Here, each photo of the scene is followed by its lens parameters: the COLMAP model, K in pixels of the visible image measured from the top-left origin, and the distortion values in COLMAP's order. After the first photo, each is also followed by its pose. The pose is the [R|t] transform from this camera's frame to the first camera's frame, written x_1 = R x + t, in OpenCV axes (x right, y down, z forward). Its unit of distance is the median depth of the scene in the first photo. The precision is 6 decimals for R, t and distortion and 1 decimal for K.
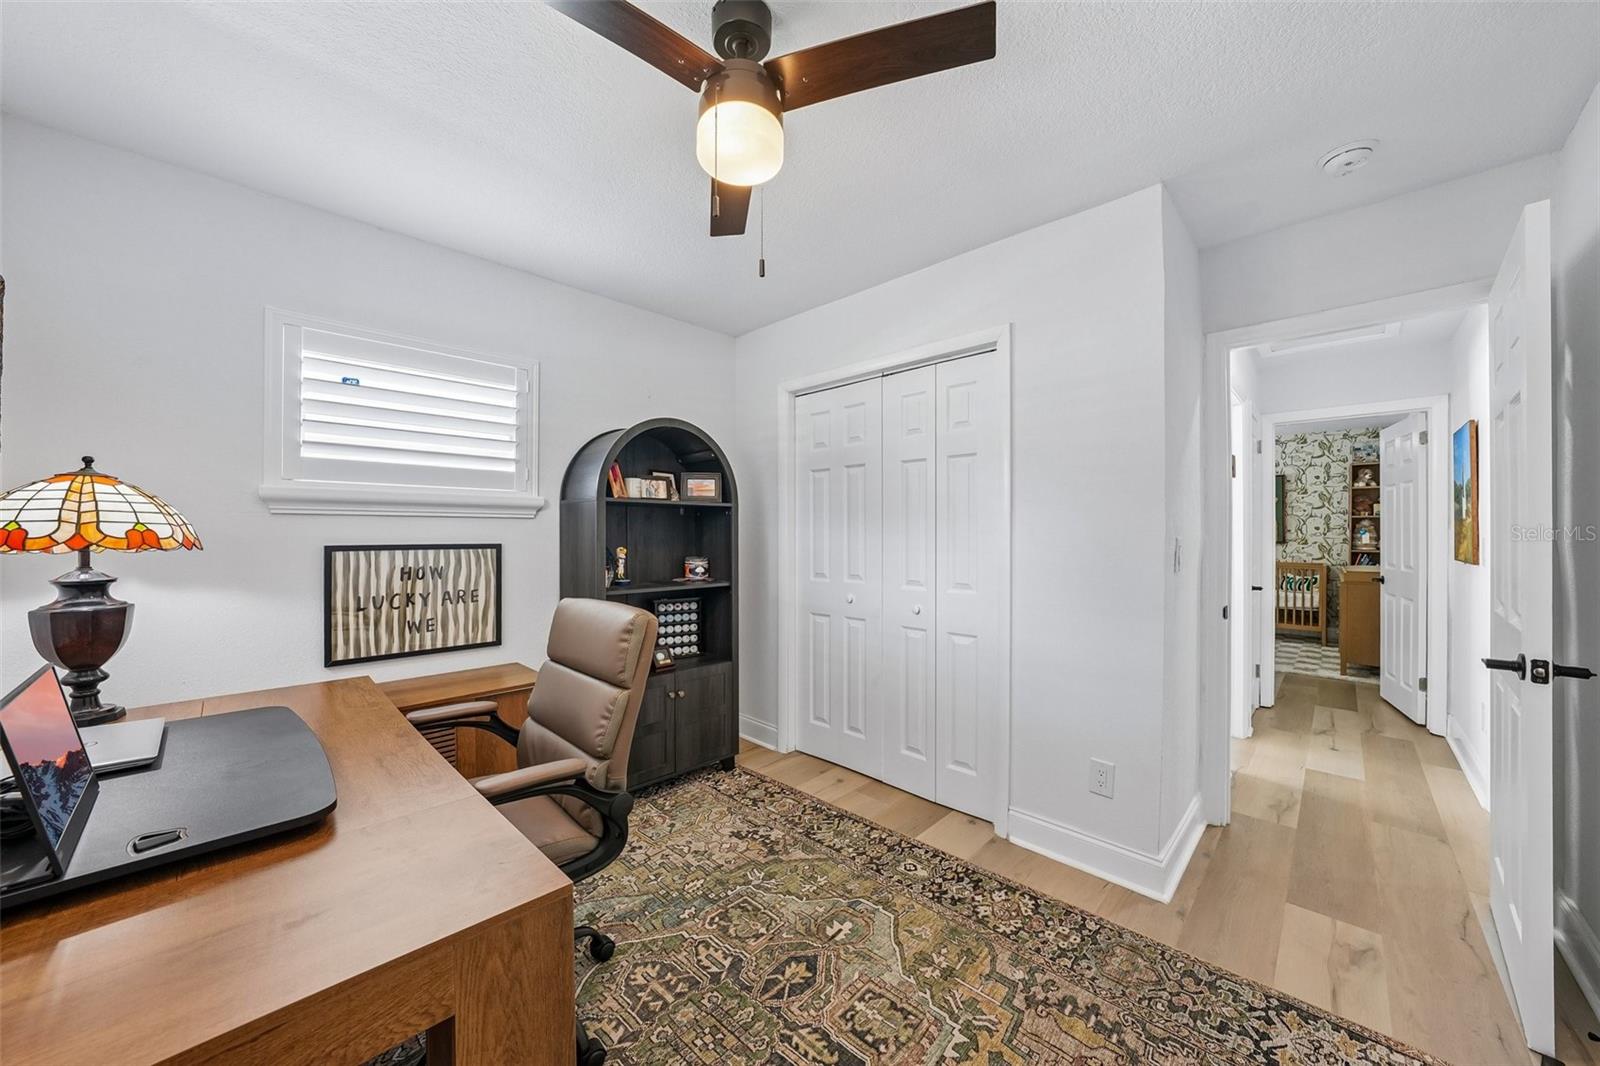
lens RADIAL K [[571.8, 0, 800.0], [0, 571.8, 533.0], [0, 0, 1]] dist [-0.001475, -0.000083]
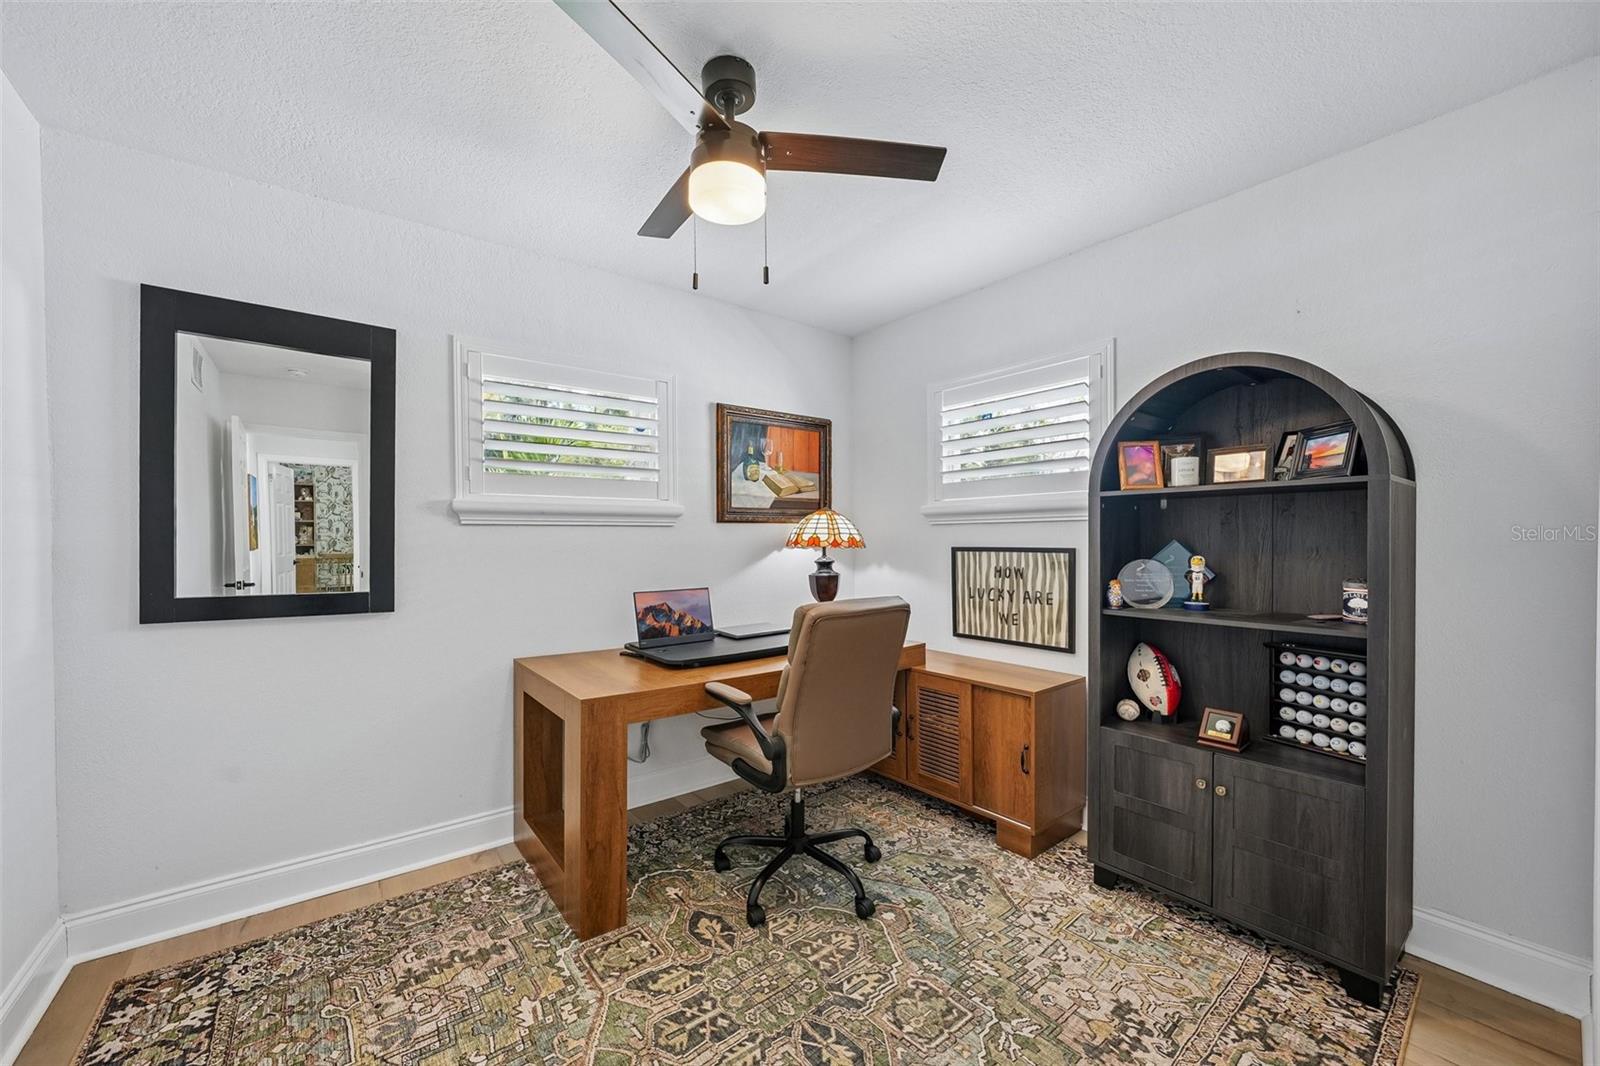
lens RADIAL K [[637.4, 0, 794.6], [0, 637.4, 547.8], [0, 0, 1]] dist [-0.000975, -0.000004]
pose [[-0.142573, 0.014216, -0.989682, 0.674965], [0.006789, 0.999887, 0.013384, 0.001192], [0.989761, -0.004811, -0.142654, 0.780739]]
